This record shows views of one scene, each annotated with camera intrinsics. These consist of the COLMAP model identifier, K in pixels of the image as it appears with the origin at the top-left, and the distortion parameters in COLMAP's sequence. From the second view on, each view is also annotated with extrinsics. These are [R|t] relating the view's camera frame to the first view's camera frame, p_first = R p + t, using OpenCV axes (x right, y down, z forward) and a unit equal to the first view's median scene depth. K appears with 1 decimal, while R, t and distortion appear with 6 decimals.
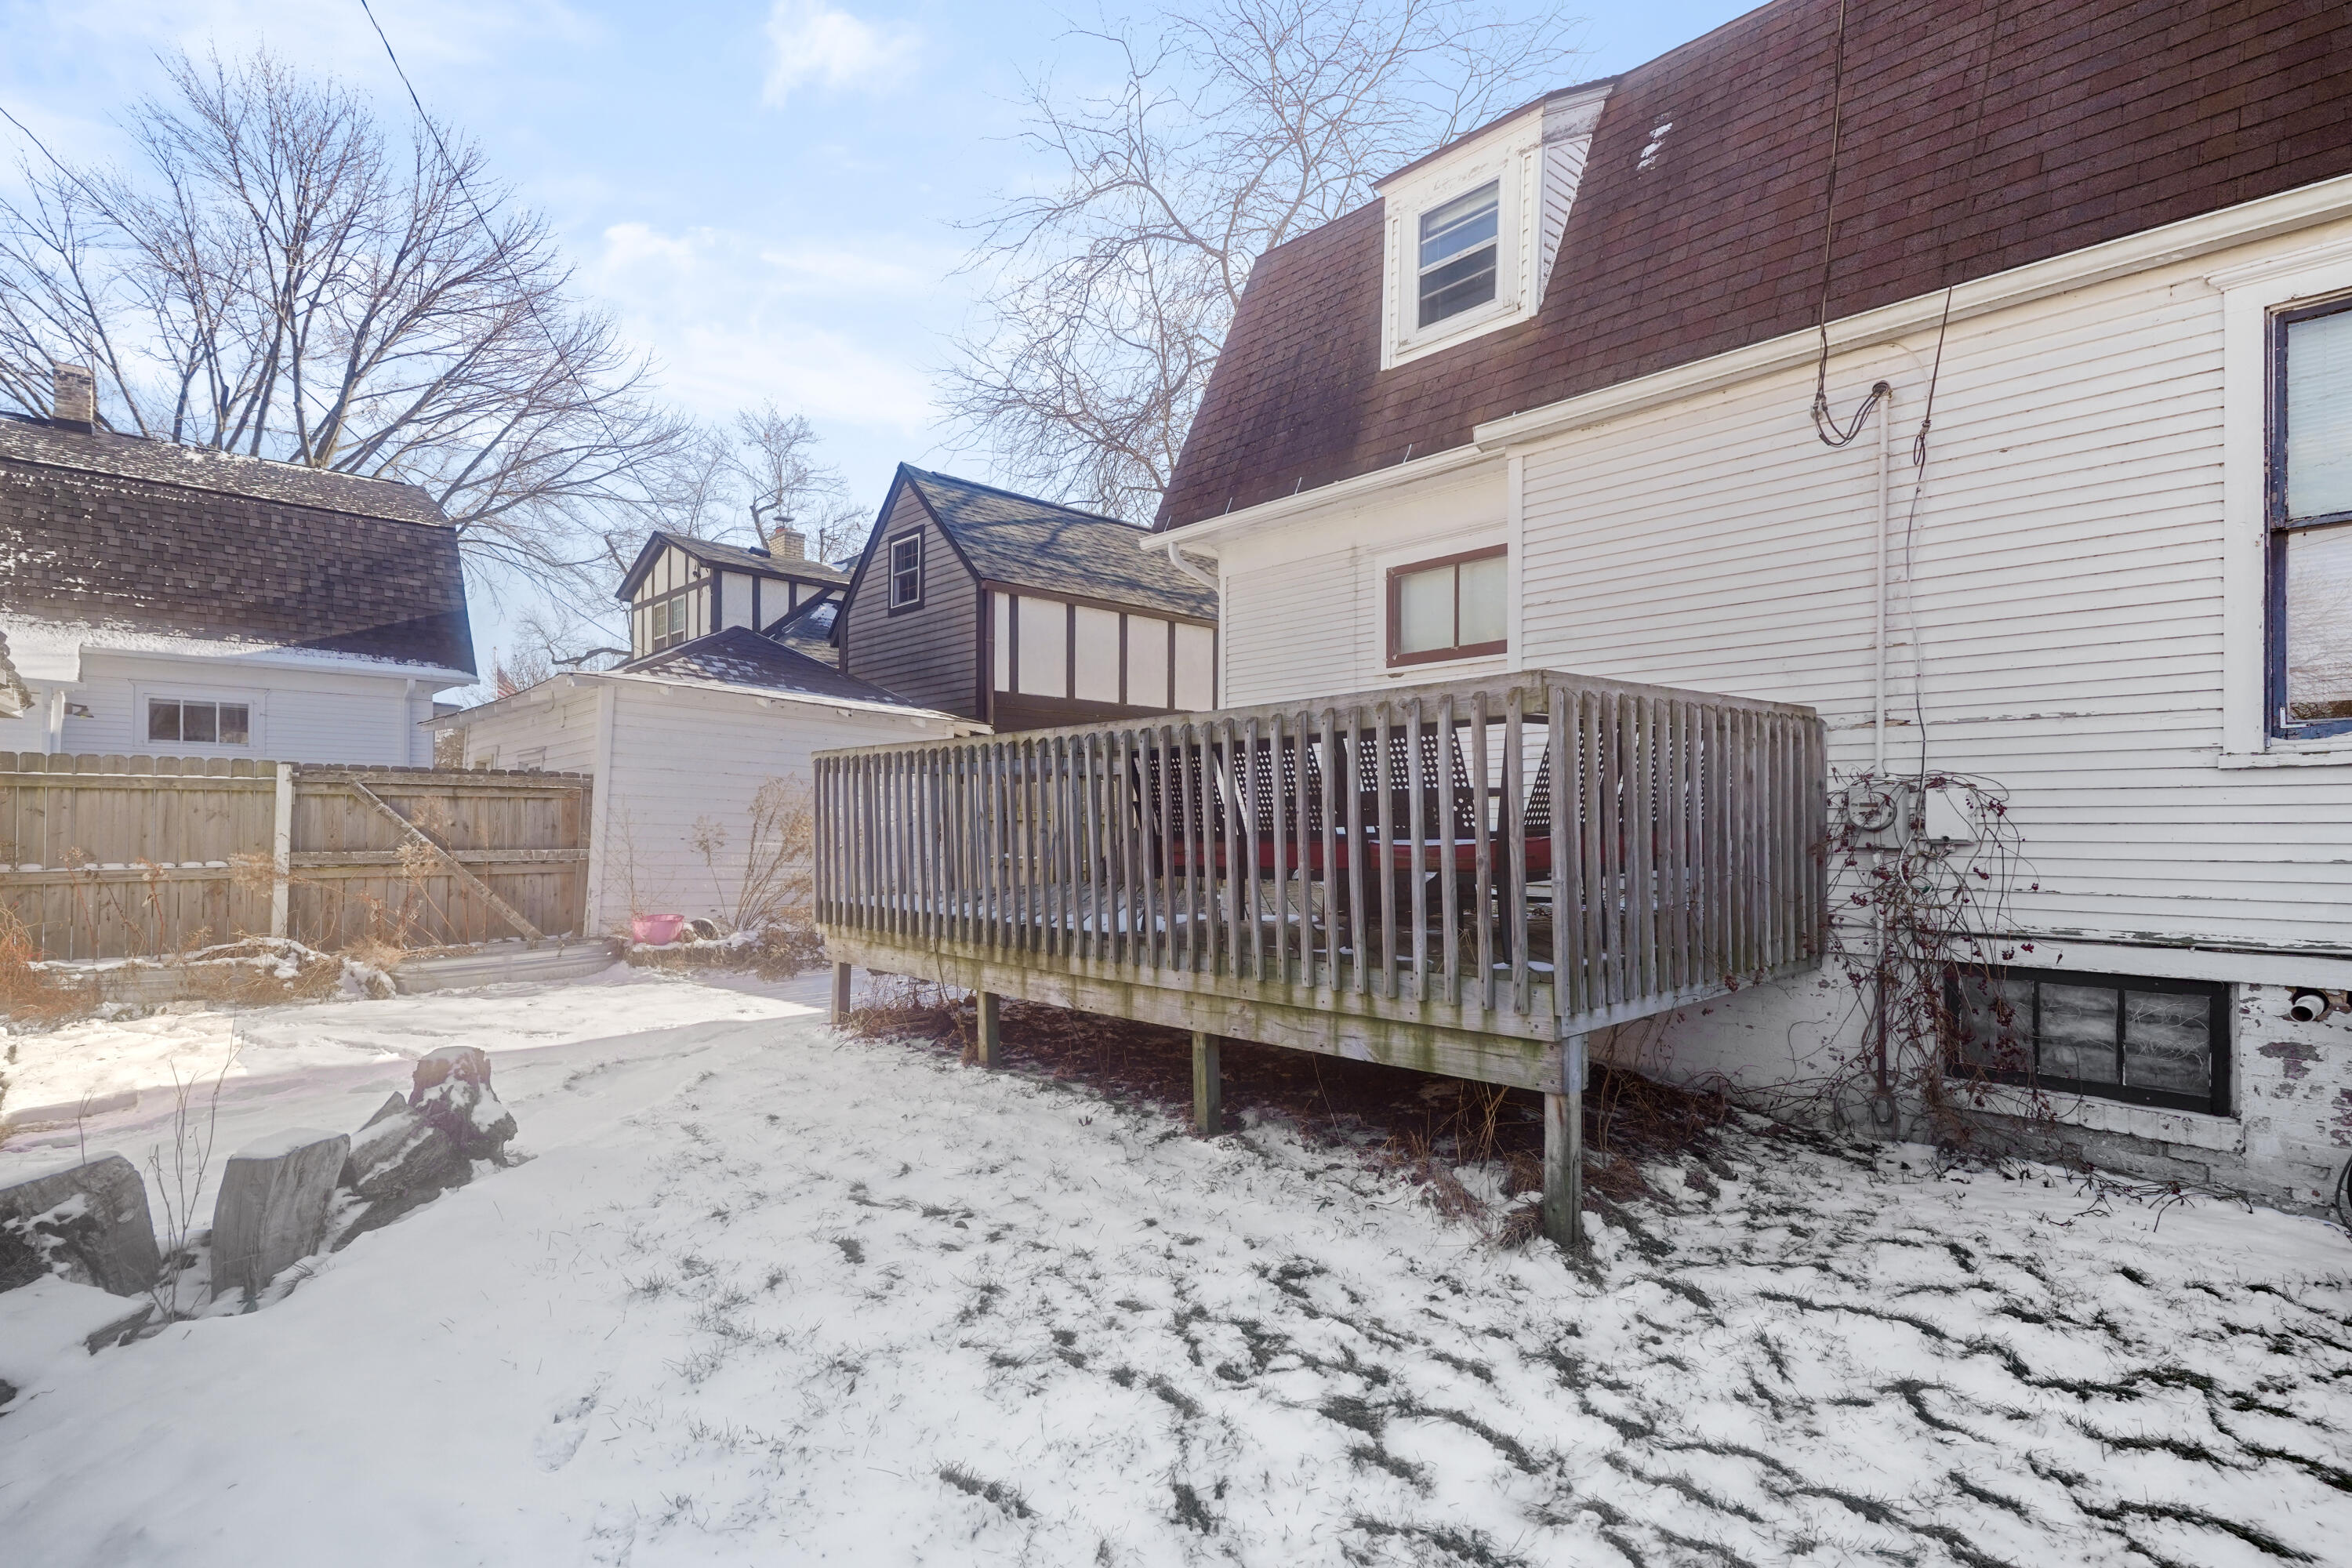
lens RADIAL K [[1166.5, 0, 1180.4], [0, 1166.5, 866.4], [0, 0, 1]] dist [0.002511, 0.000419]
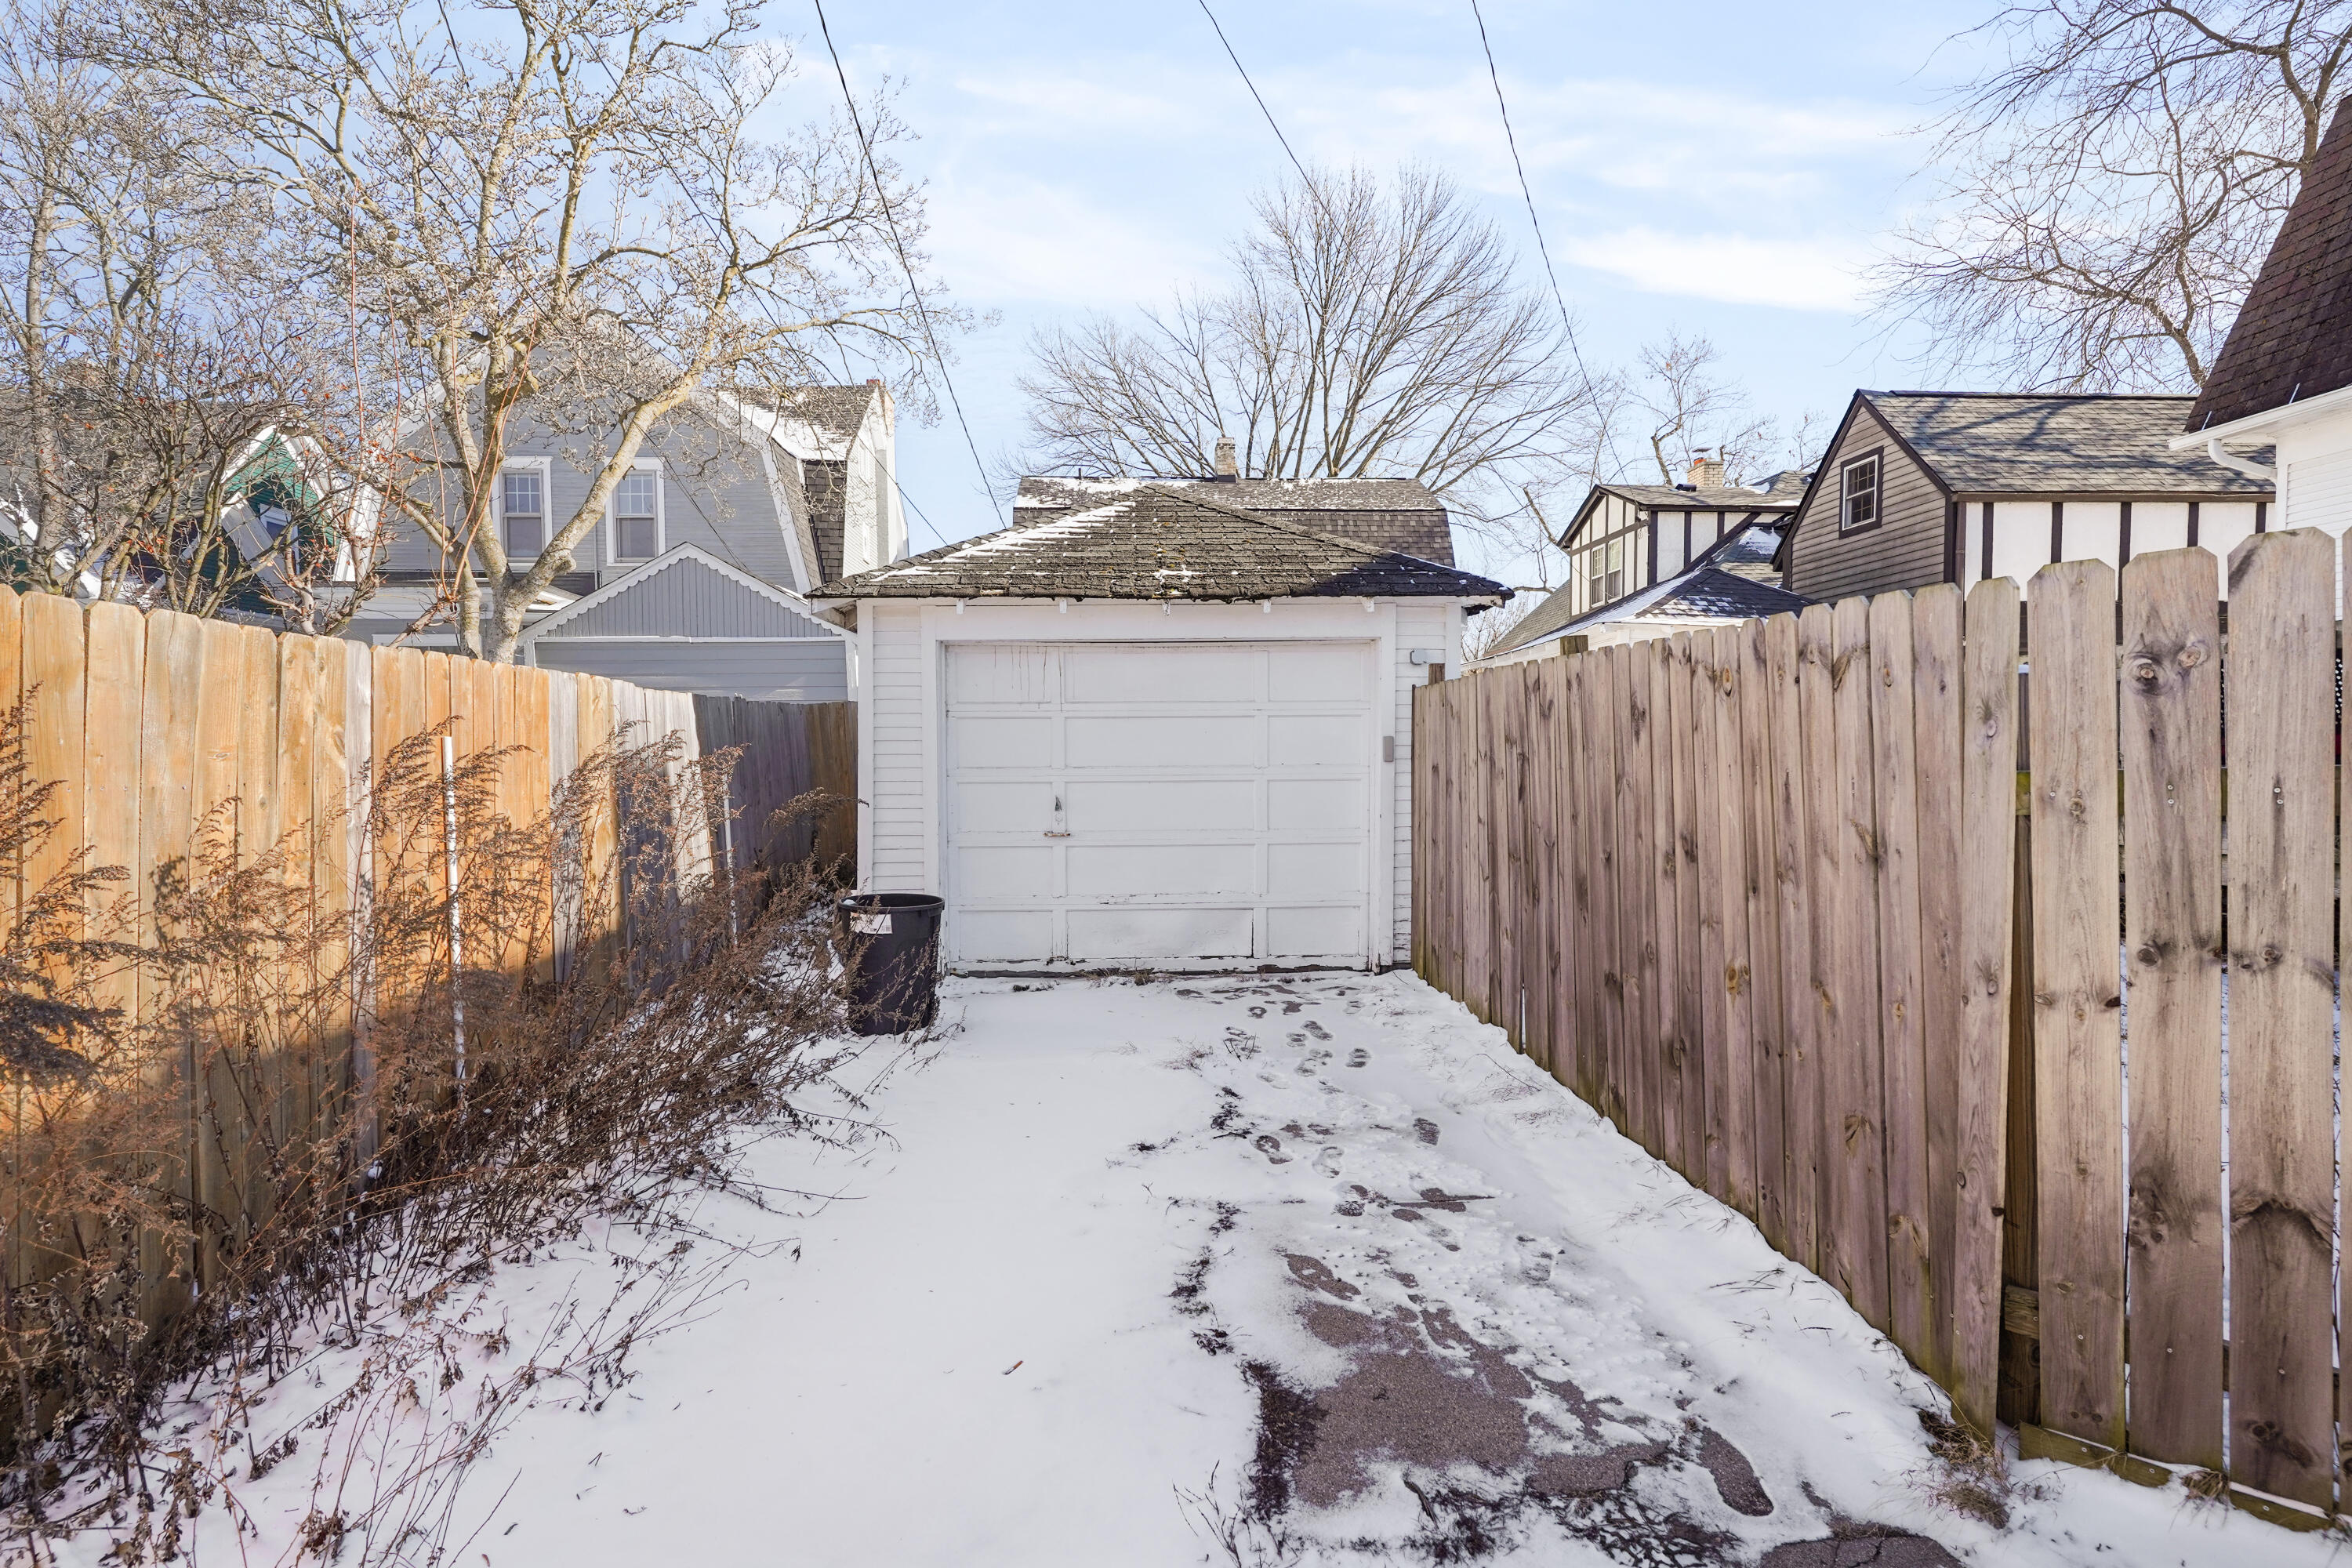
lens RADIAL K [[1186.5, 0, 1177.1], [0, 1186.5, 804.7], [0, 0, 1]] dist [0.001040, 0.000276]
pose [[0.767429, 0.018905, -0.640855, -0.019168], [-0.009779, 0.999794, 0.017783, 0.013039], [0.641060, -0.007380, 0.767456, -0.212311]]
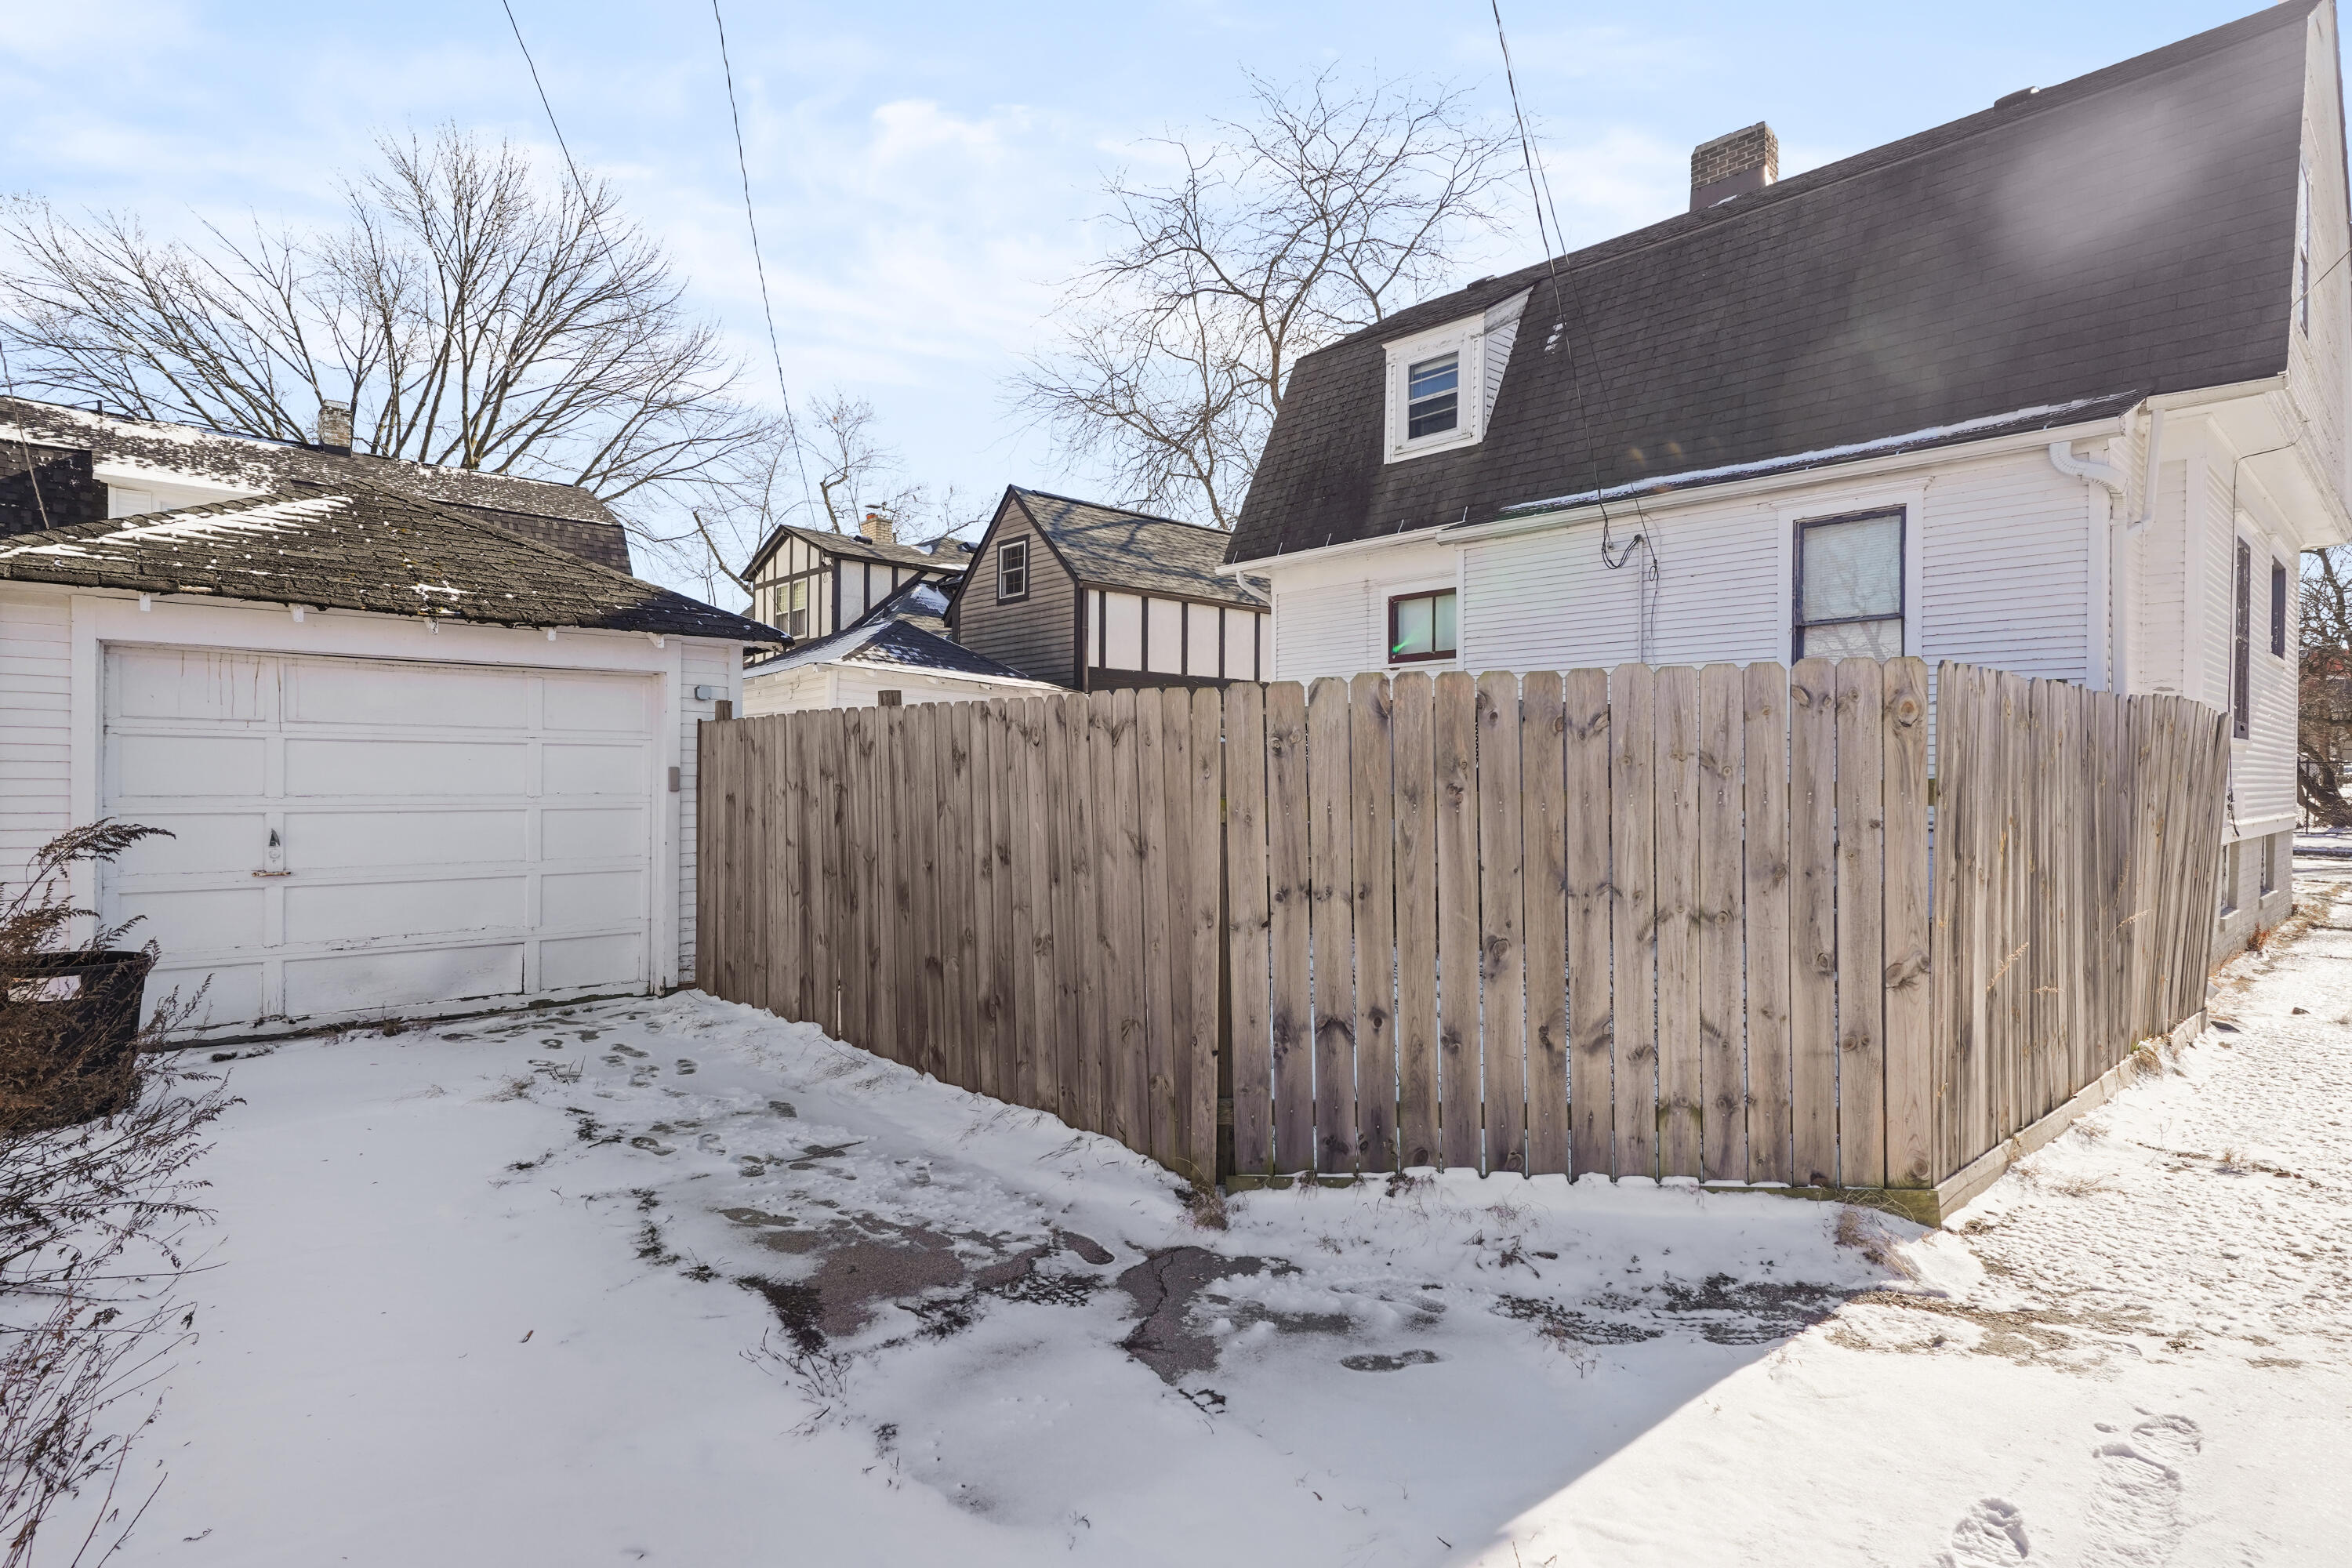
lens RADIAL K [[1194.4, 0, 1224.2], [0, 1194.4, 785.2], [0, 0, 1]] dist [0.003212, 0.000682]
pose [[0.999748, -0.000372, 0.022434, -0.037577], [0.000995, 0.999614, -0.027769, 0.014856], [-0.022415, 0.027784, 0.999363, -0.288603]]
